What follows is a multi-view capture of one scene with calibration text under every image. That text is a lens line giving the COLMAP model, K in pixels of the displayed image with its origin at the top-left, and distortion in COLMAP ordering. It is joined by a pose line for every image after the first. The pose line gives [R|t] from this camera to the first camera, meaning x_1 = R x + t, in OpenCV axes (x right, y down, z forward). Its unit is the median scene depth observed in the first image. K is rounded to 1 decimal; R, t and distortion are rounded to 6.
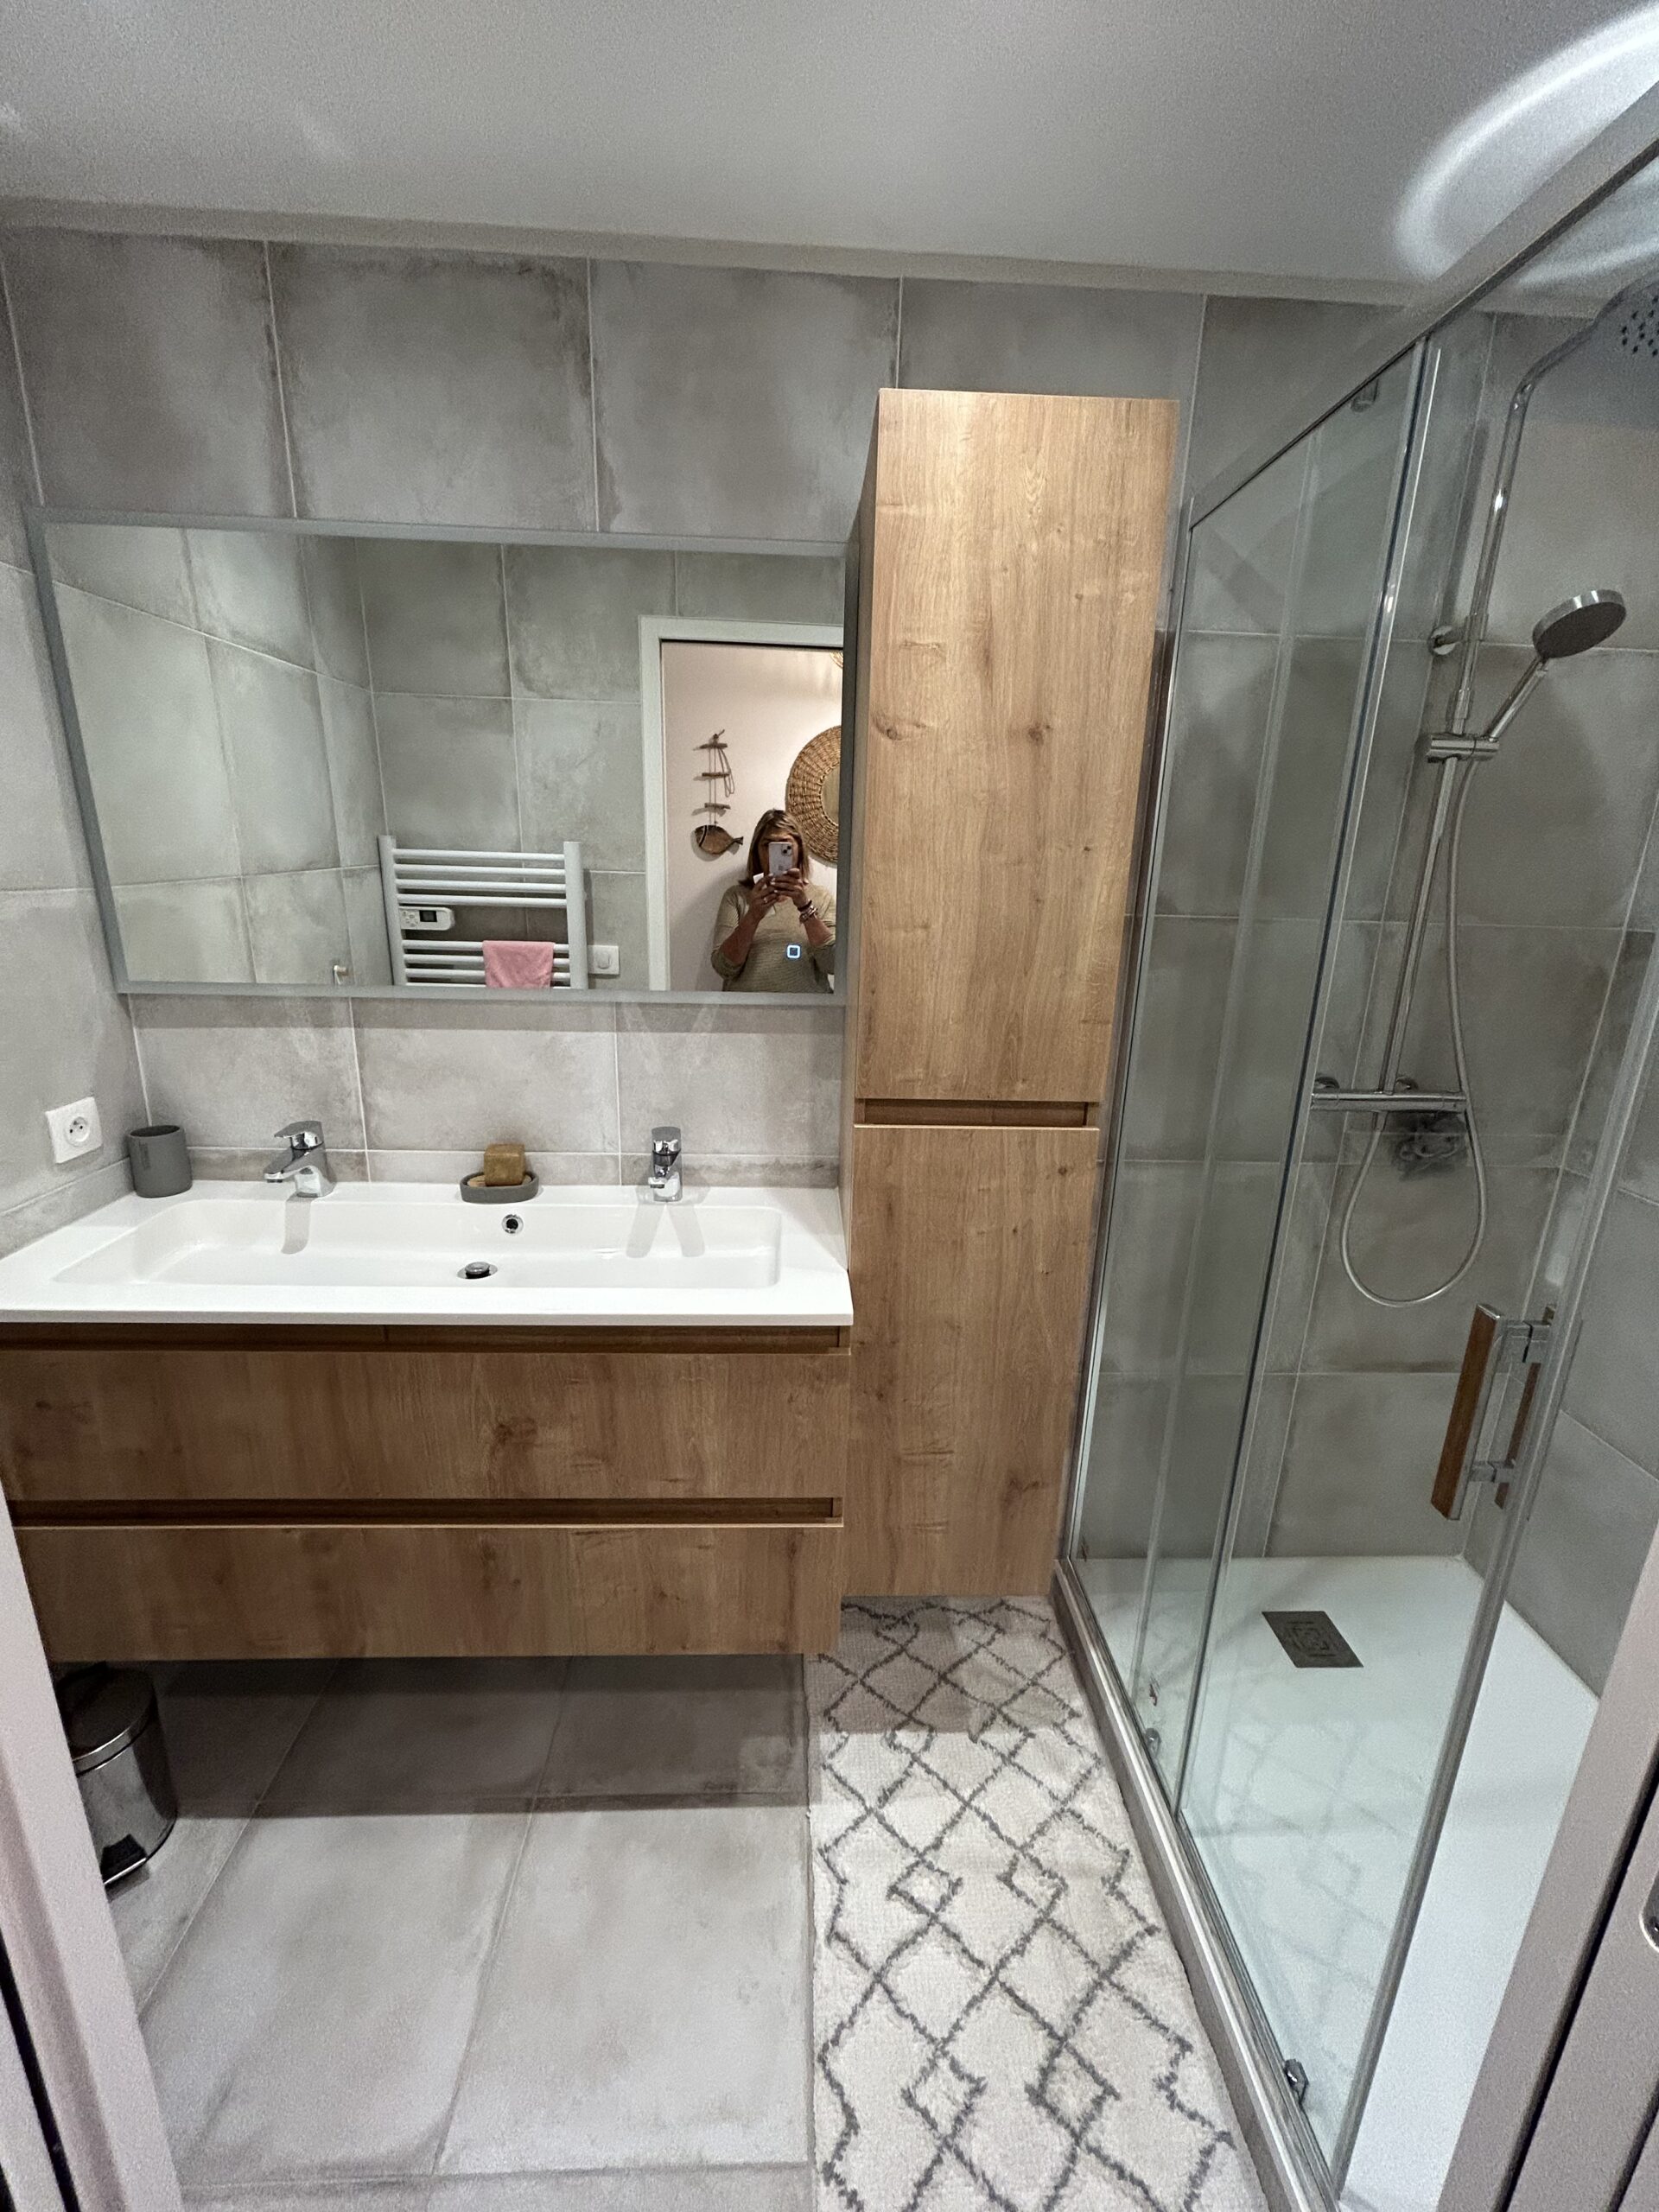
lens RADIAL K [[902.1, 0, 827.0], [0, 902.1, 1107.0], [0, 0, 1]] dist [-0.000037, 0.000421]
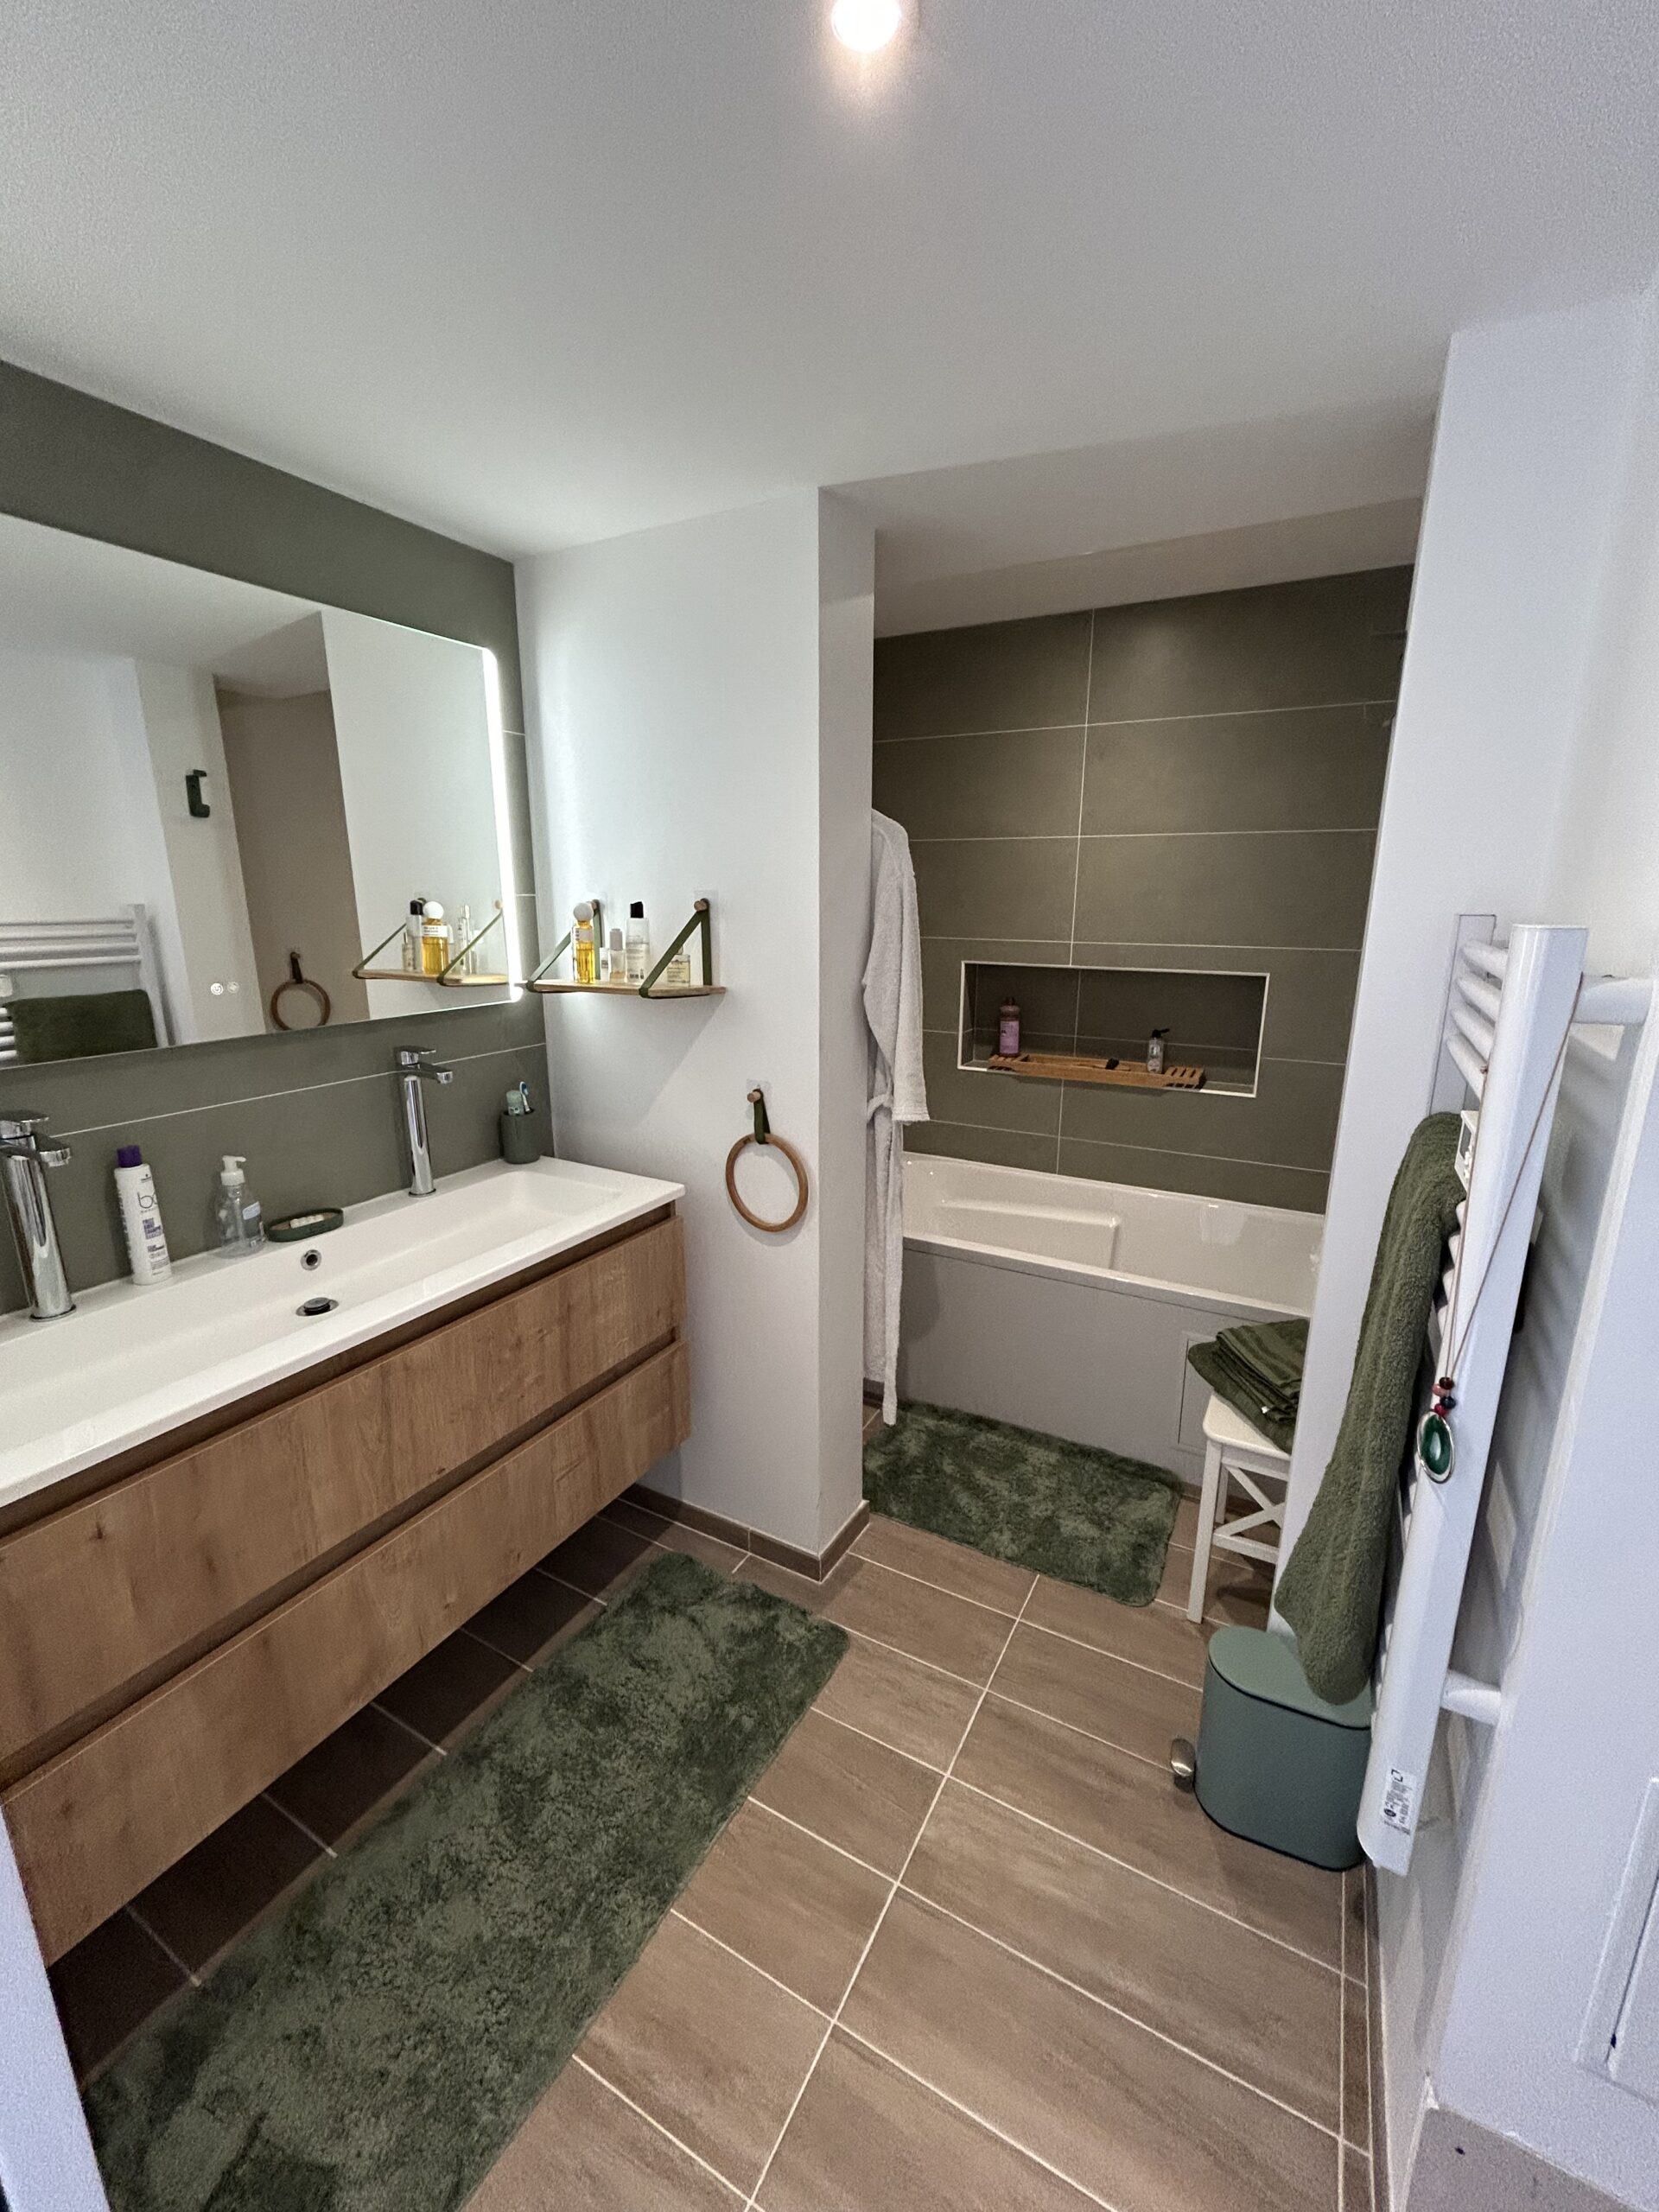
lens RADIAL K [[902.1, 0, 830.5], [0, 902.1, 1104.0], [0, 0, 1]] dist [-0.000037, 0.000421]
pose [[0.517552, -0.223259, 0.826012, -0.853652], [0.236375, 0.965098, 0.112748, -0.011223], [-0.822355, 0.136895, 0.552261, -0.044862]]
